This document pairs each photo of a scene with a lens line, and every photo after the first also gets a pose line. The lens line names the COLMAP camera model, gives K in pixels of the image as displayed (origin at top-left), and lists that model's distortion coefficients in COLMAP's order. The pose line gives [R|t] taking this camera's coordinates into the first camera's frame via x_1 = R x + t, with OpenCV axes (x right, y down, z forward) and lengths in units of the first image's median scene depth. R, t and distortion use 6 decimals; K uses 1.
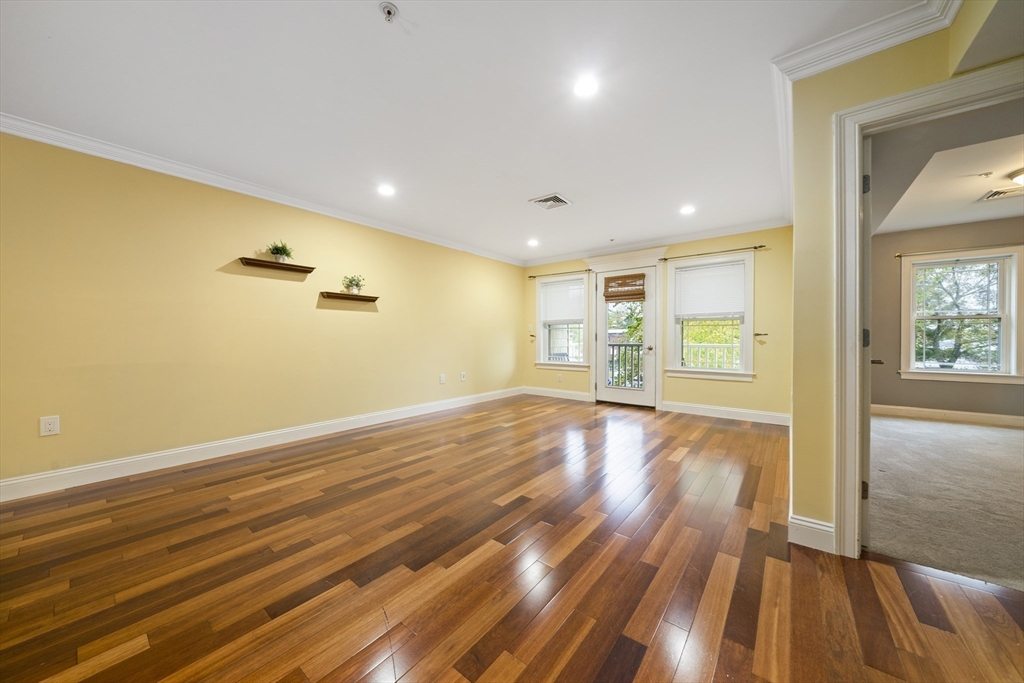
lens RADIAL K [[356.6, 0, 511.1], [0, 356.6, 341.7], [0, 0, 1]] dist [-0.000799, -0.000071]
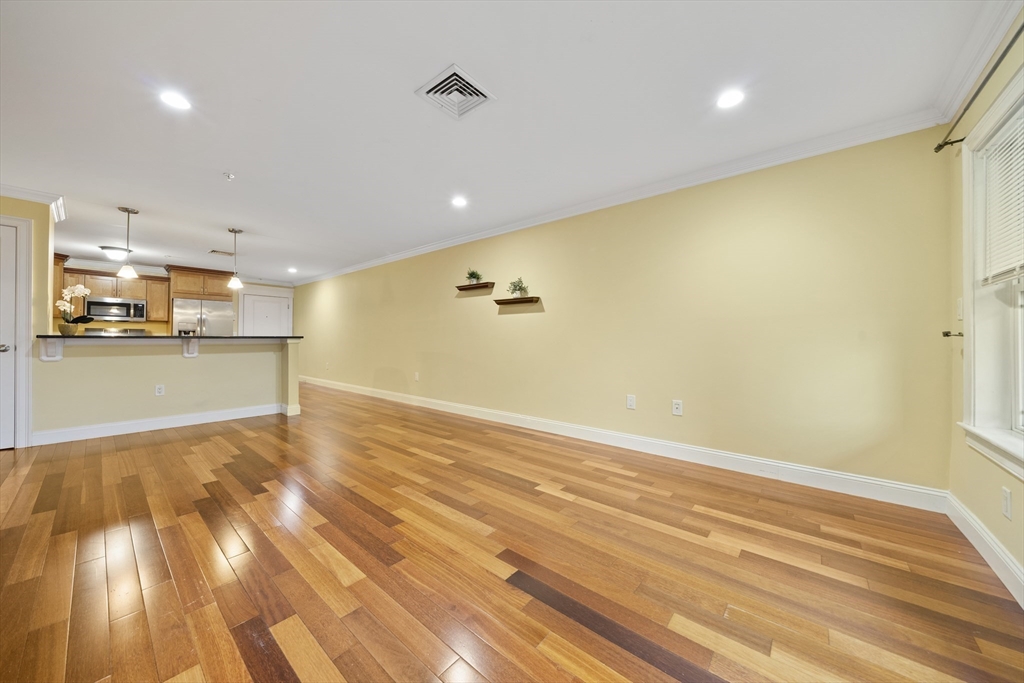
lens RADIAL K [[356.6, 0, 507.8], [0, 356.6, 337.6], [0, 0, 1]] dist [-0.000799, -0.000071]
pose [[-0.031762, 0.001181, -0.999495, 0.564749], [-0.018765, 0.999822, 0.001778, -0.016018], [0.999319, 0.018812, -0.031734, 0.932279]]
